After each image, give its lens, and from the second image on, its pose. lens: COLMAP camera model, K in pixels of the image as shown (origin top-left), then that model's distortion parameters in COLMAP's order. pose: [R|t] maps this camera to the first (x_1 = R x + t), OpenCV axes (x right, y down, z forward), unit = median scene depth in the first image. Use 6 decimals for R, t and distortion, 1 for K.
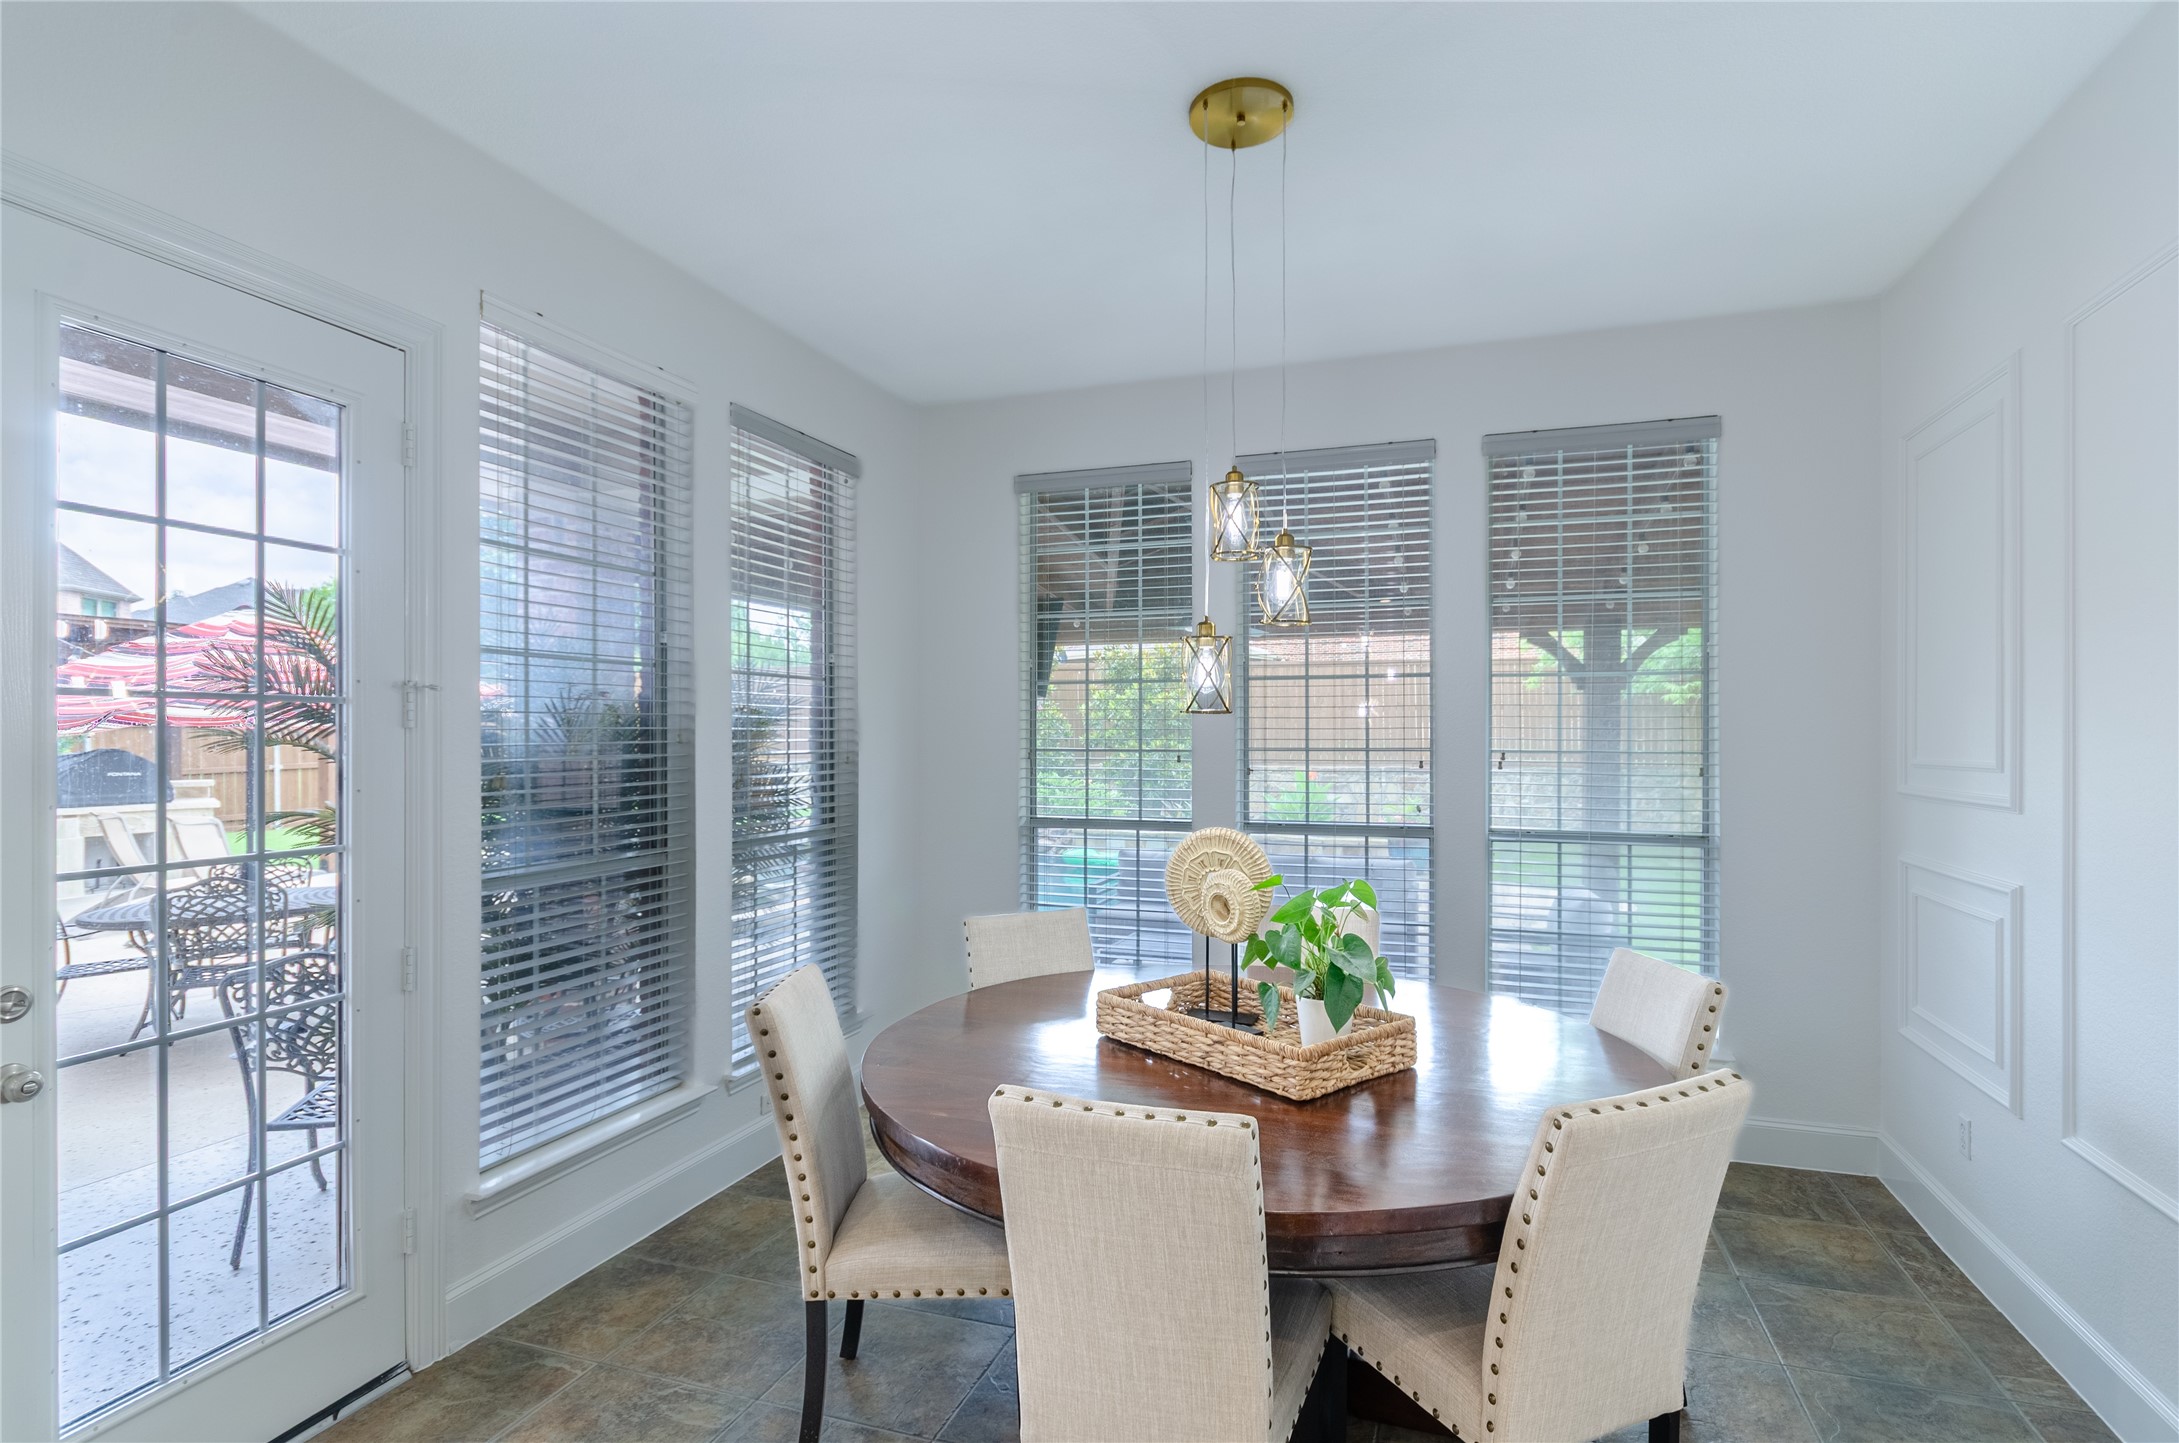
lens RADIAL K [[1069.9, 0, 1089.5], [0, 1069.9, 721.5], [0, 0, 1]] dist [0.001481, -0.002218]
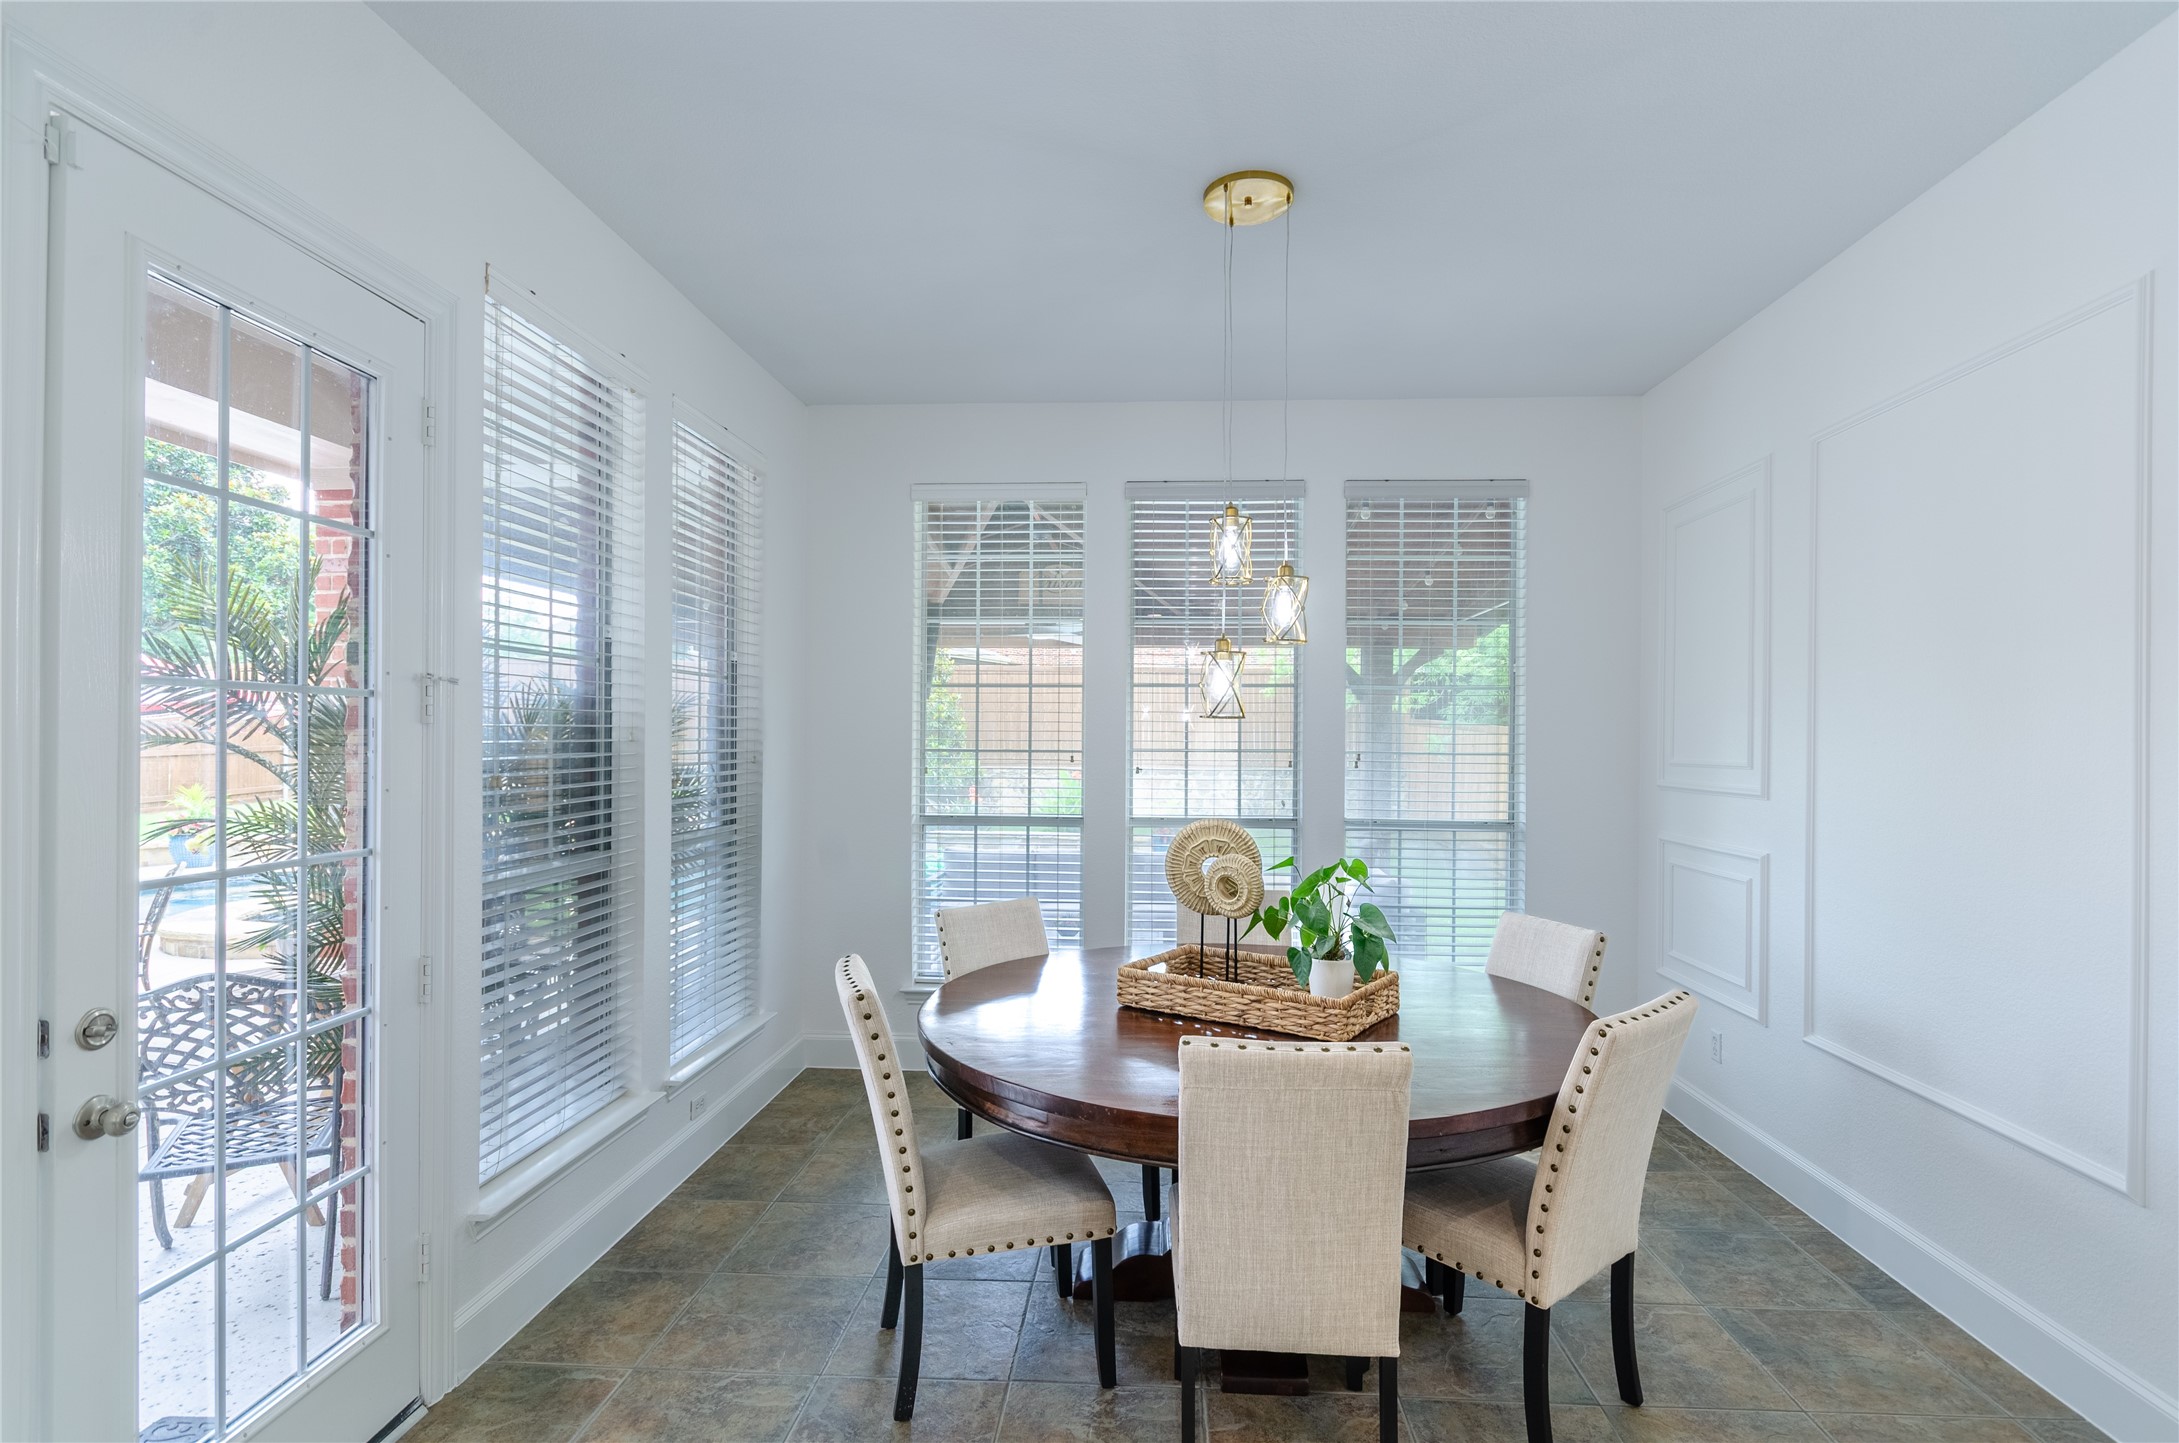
lens RADIAL K [[1061.8, 0, 1093.7], [0, 1061.8, 725.1], [0, 0, 1]] dist [0.000747, -0.001317]
pose [[0.962684, 0.010087, 0.270441, -0.317572], [-0.010506, 0.999945, 0.000101, 0.000900], [-0.270425, -0.002938, 0.962736, -0.056294]]
